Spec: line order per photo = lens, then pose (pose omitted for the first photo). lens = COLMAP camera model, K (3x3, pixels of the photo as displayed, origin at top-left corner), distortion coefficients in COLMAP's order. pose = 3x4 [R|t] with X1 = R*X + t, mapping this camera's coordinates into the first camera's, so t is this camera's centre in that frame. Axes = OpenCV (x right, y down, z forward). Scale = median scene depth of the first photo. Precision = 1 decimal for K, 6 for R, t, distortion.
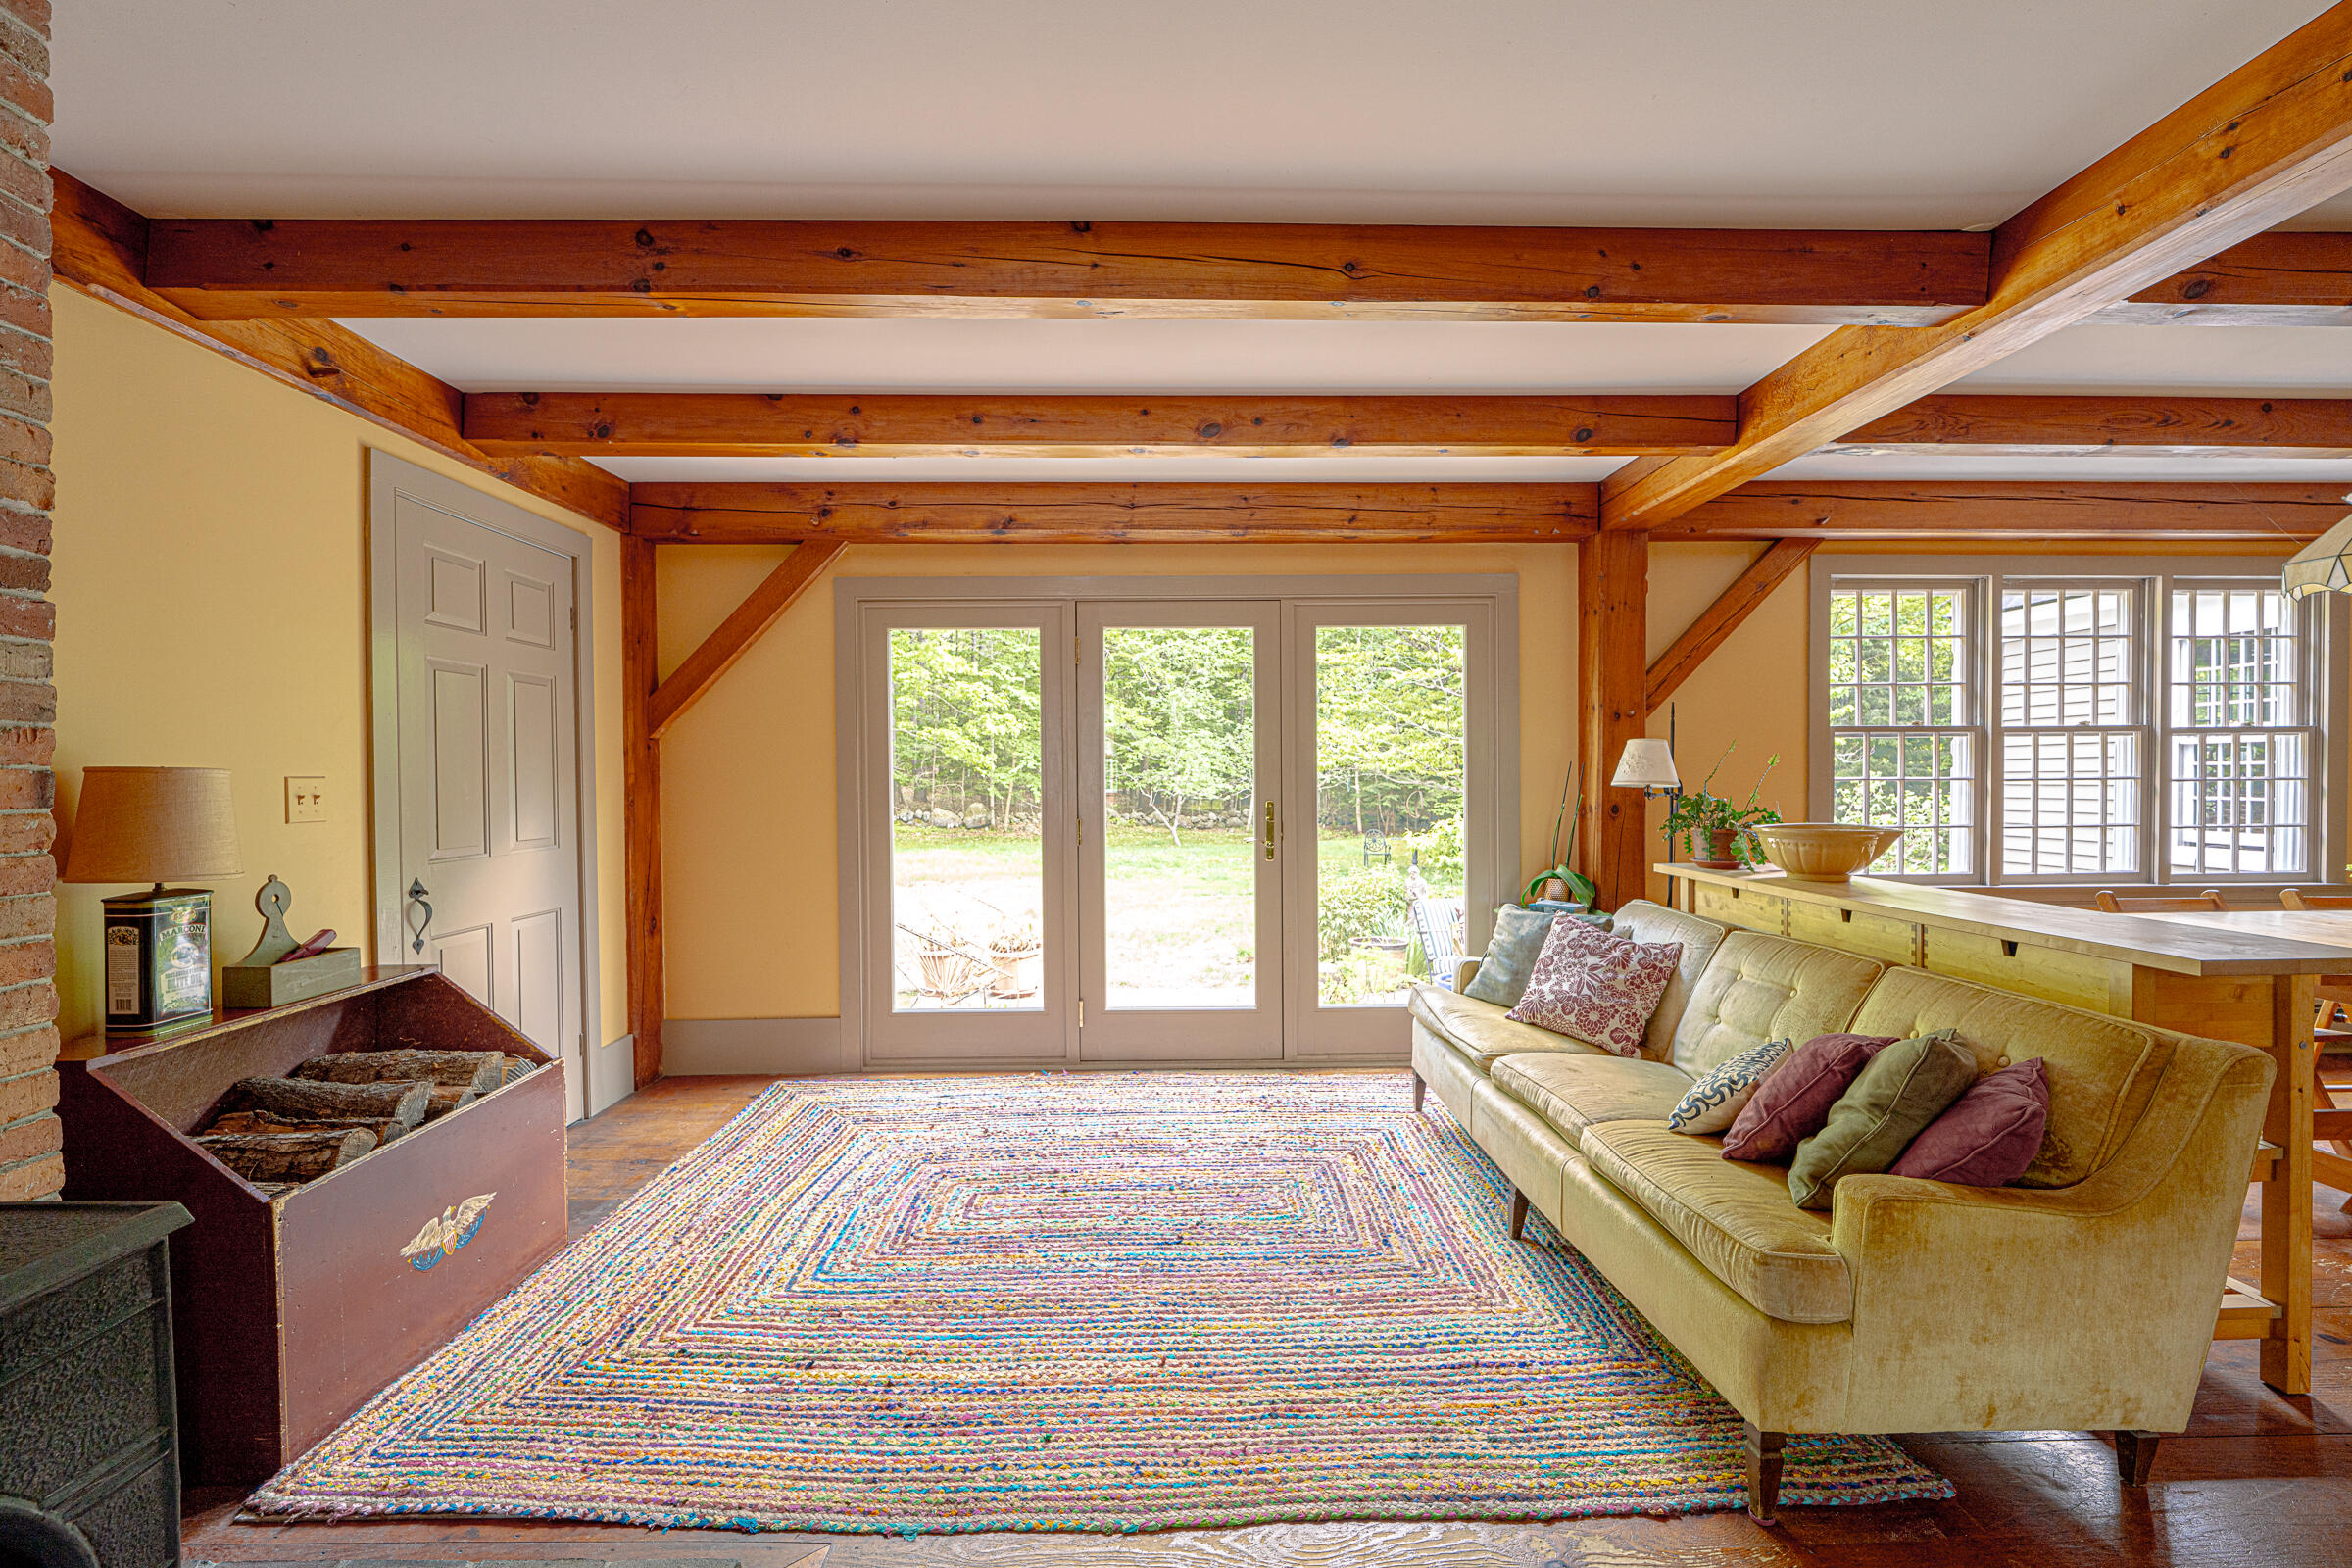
lens RADIAL K [[961.6, 0, 1172.1], [0, 961.6, 787.9], [0, 0, 1]] dist [-0.008043, -0.000772]
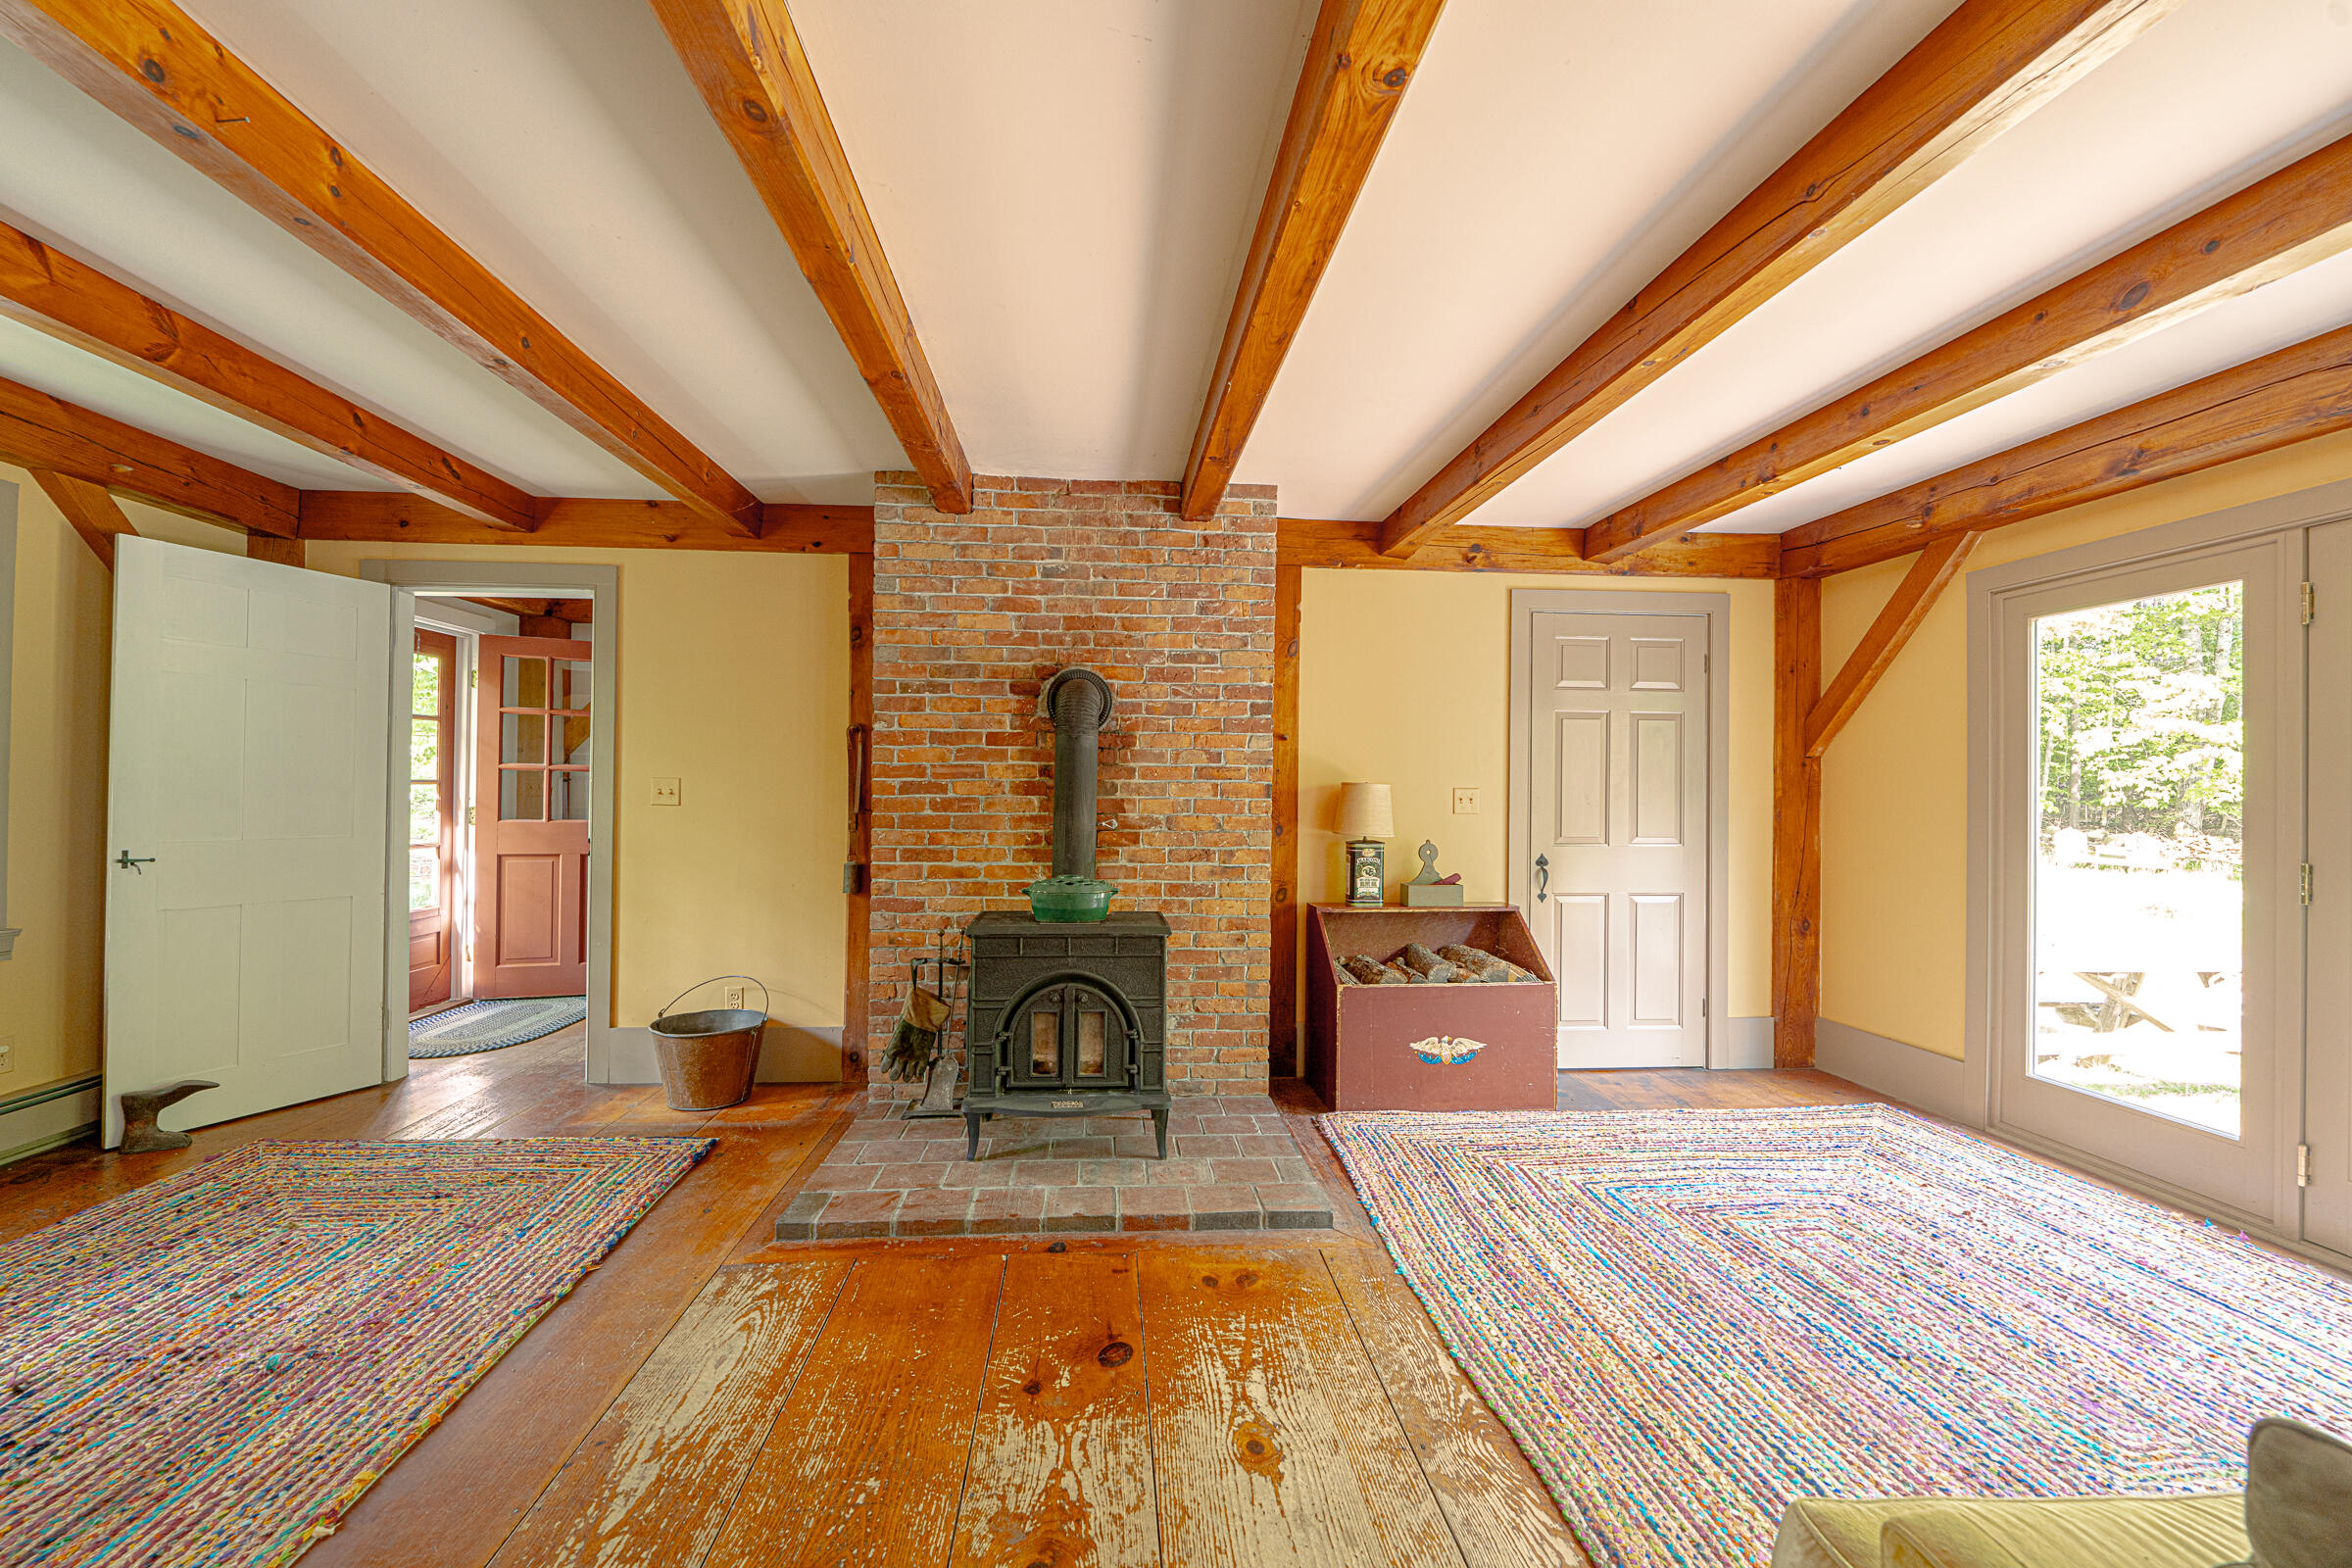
lens RADIAL K [[952.6, 0, 1167.3], [0, 952.6, 787.8], [0, 0, 1]] dist [-0.010060, -0.001311]
pose [[0.063708, 0.005757, -0.997952, 0.563964], [-0.022490, 0.999738, 0.004332, -0.004951], [0.997715, 0.022168, 0.063821, 0.226437]]
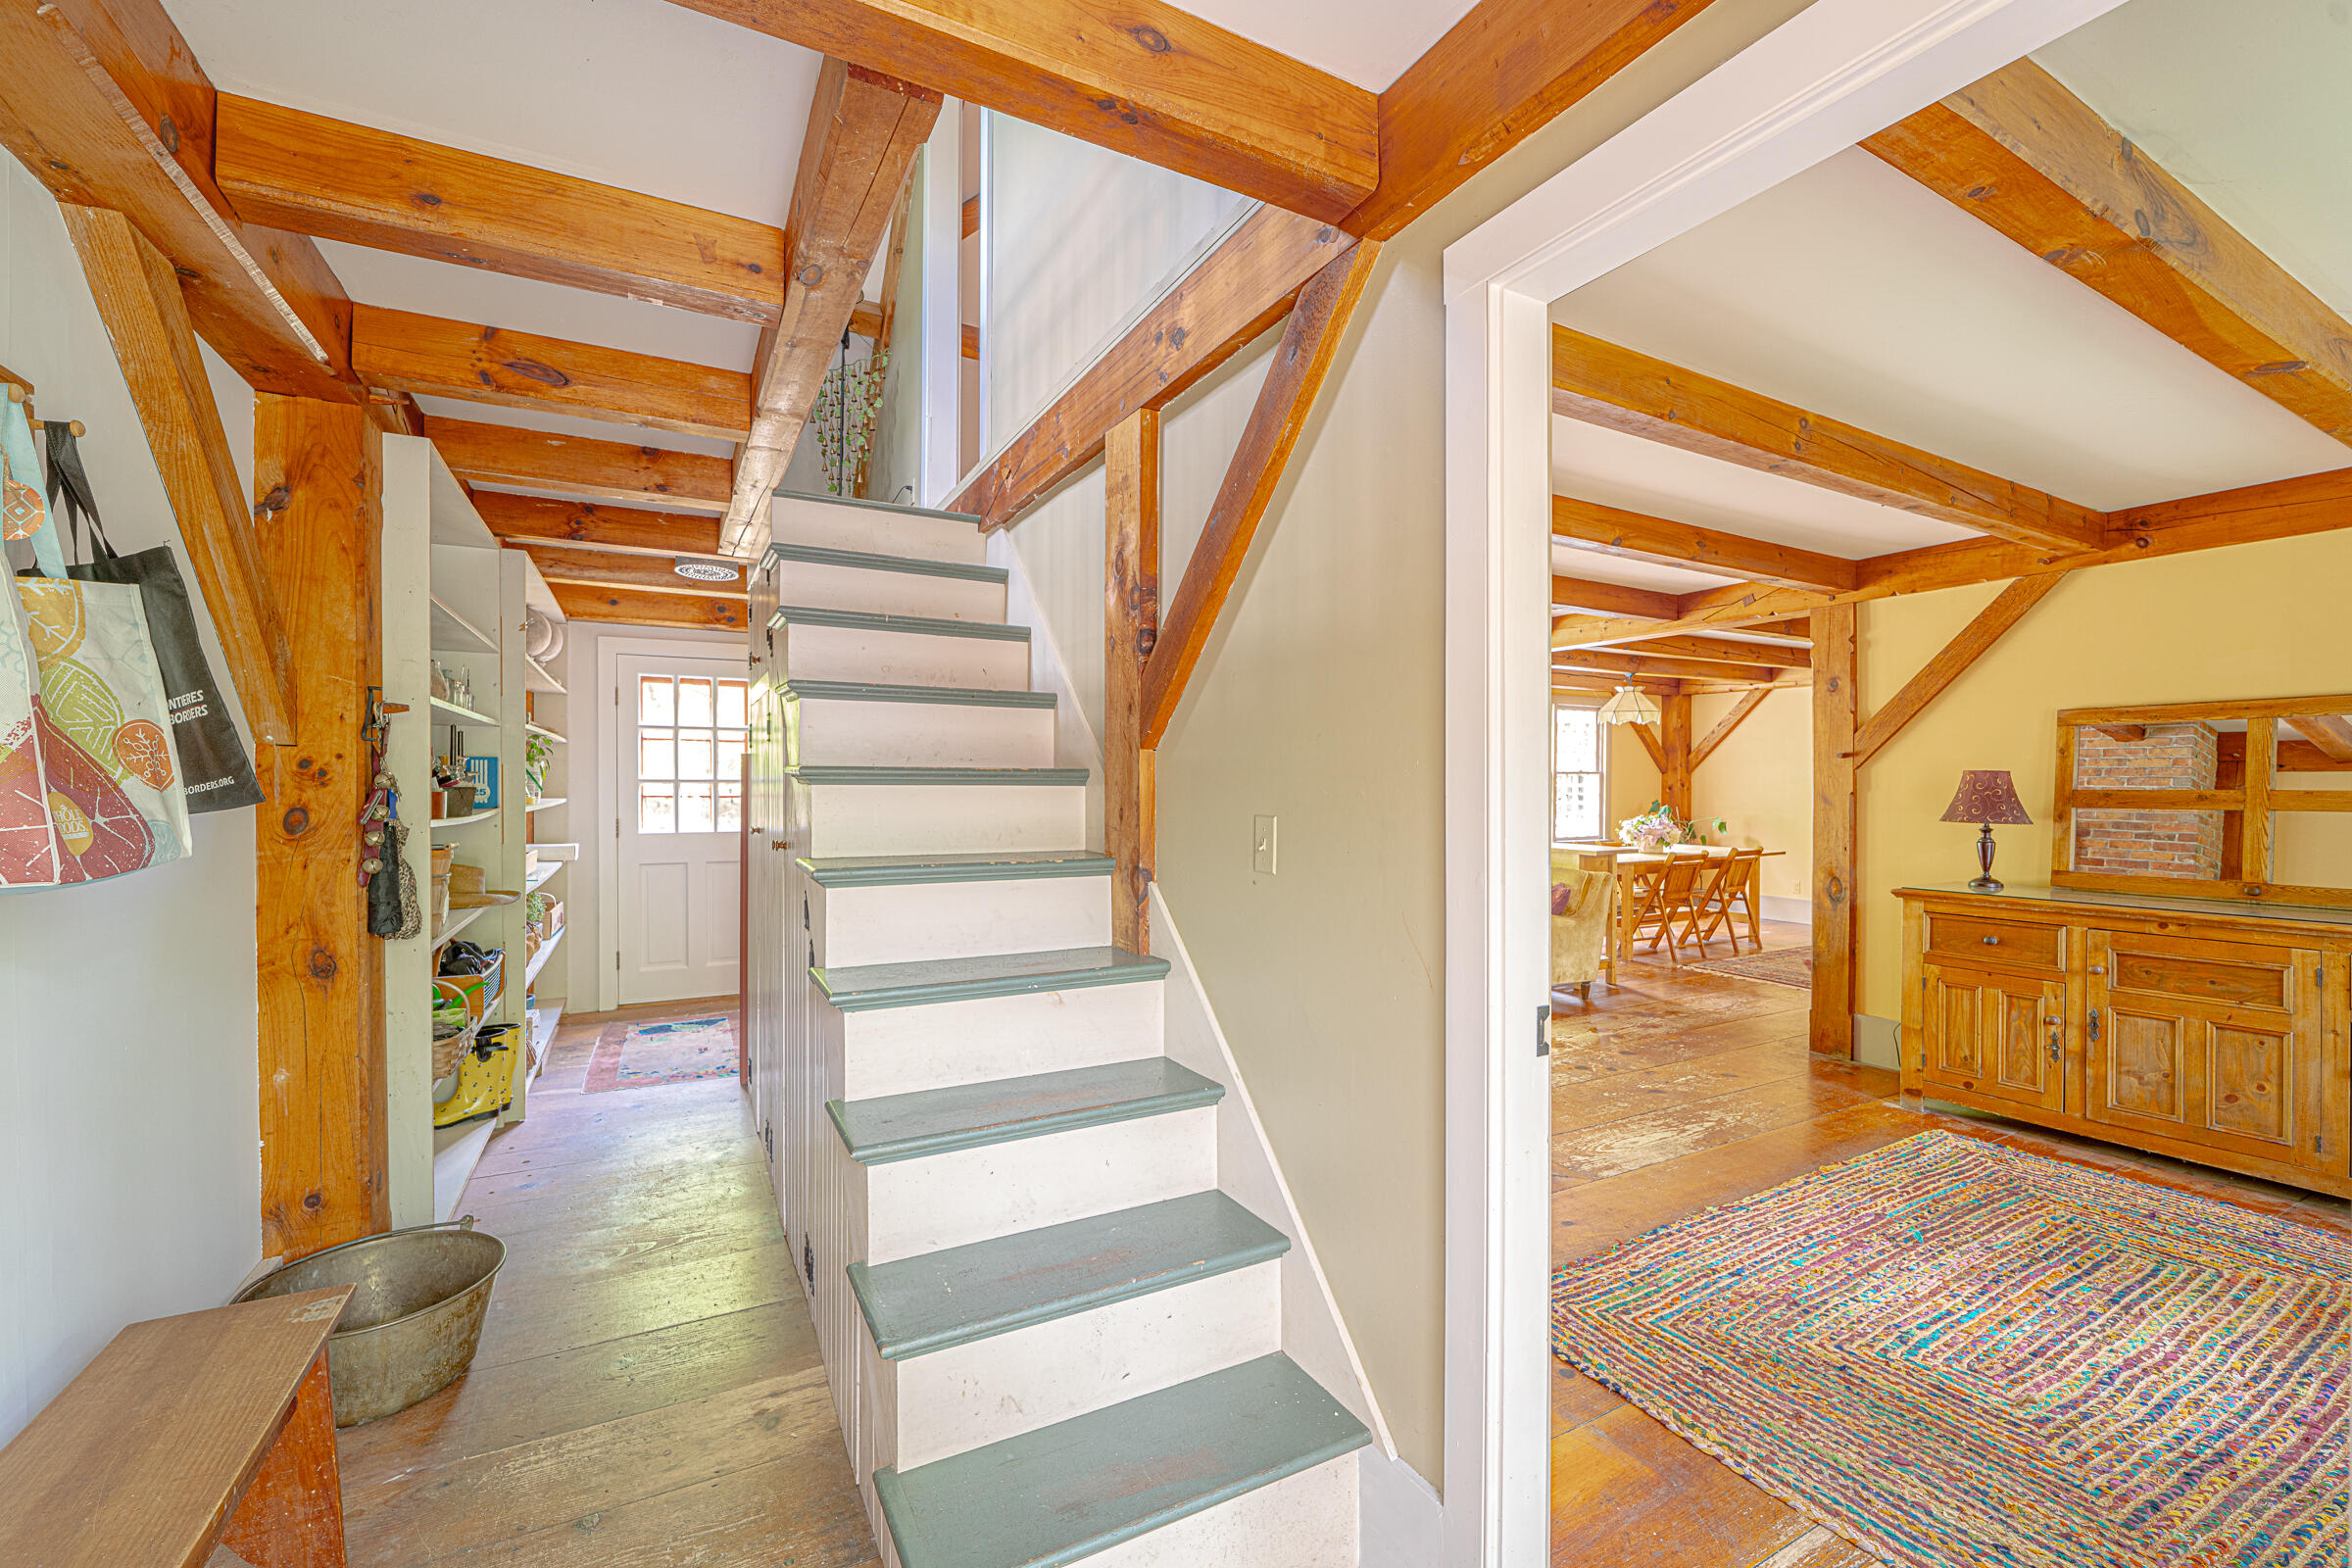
lens RADIAL K [[955.8, 0, 1170.9], [0, 955.8, 787.3], [0, 0, 1]] dist [-0.011540, 0.000828]
pose [[0.886751, 0.004746, 0.462223, -0.935334], [-0.002464, 0.999982, -0.005539, -0.013208], [-0.462240, 0.003773, 0.886747, -0.671808]]
